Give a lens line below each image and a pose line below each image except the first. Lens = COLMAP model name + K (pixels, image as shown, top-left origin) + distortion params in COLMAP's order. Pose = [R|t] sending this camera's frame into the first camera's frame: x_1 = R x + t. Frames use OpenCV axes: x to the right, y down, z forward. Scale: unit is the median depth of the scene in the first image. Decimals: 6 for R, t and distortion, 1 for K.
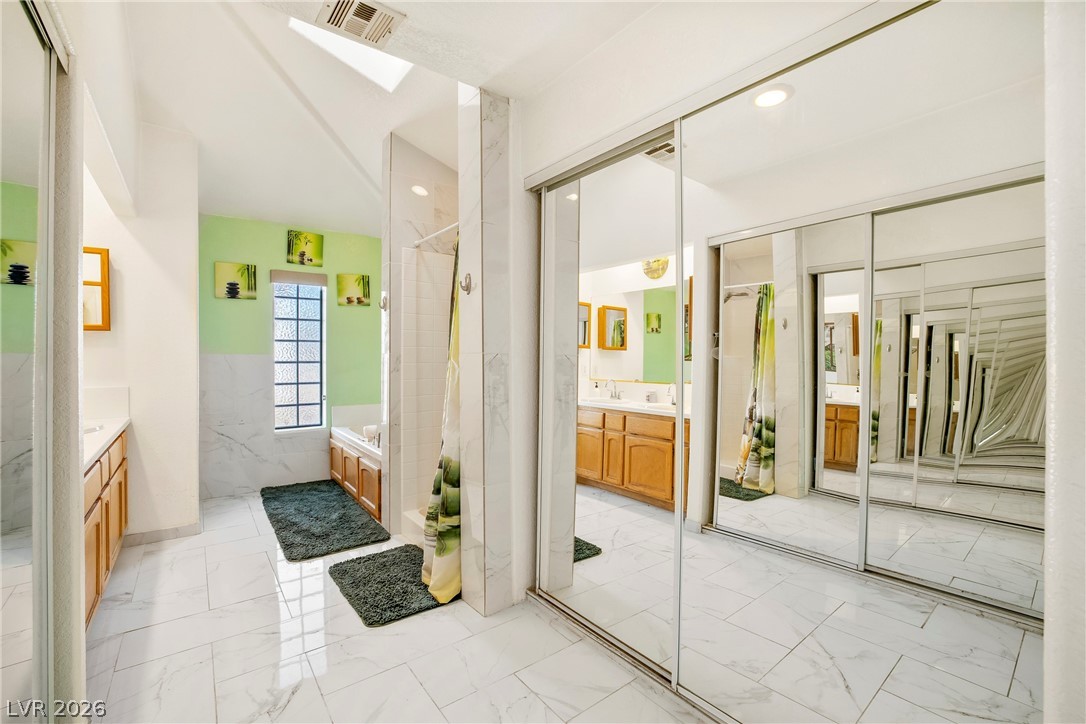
lens RADIAL K [[463.4, 0, 543.6], [0, 463.4, 359.4], [0, 0, 1]] dist [-0.052514, 0.017485]
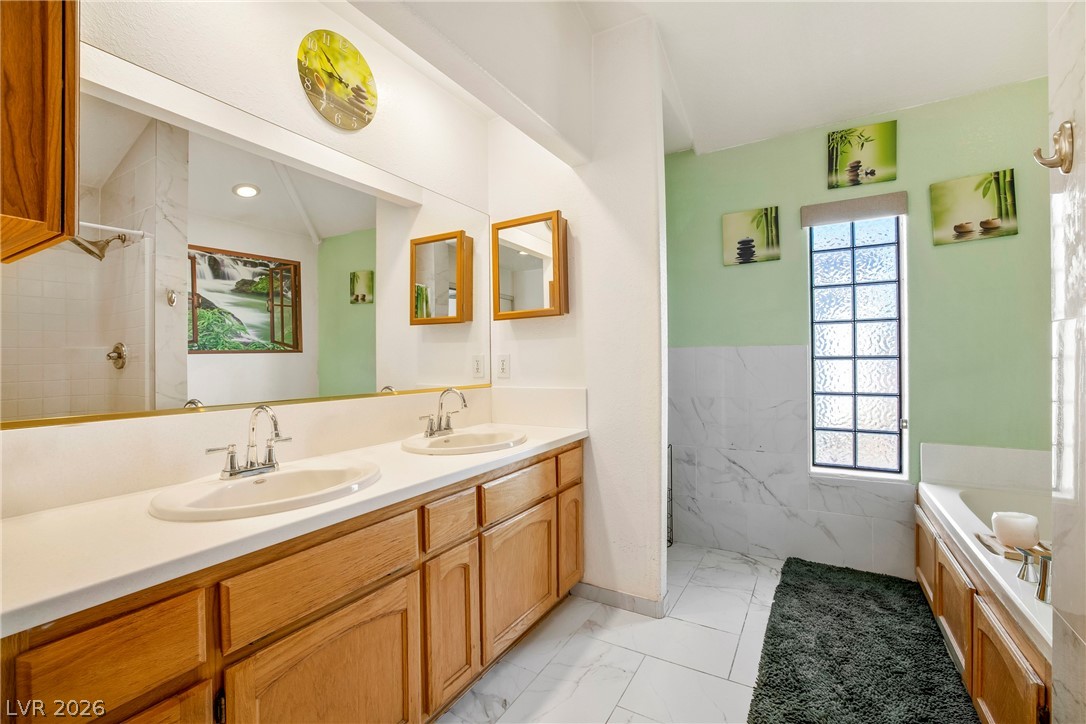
lens RADIAL K [[463.4, 0, 543.6], [0, 463.4, 359.4], [0, 0, 1]] dist [-0.052514, 0.017485]
pose [[0.366964, -0.002910, -0.930231, -0.151242], [0.005941, 0.999982, -0.000785, 0.006830], [0.930216, -0.005239, 0.366974, 0.434537]]
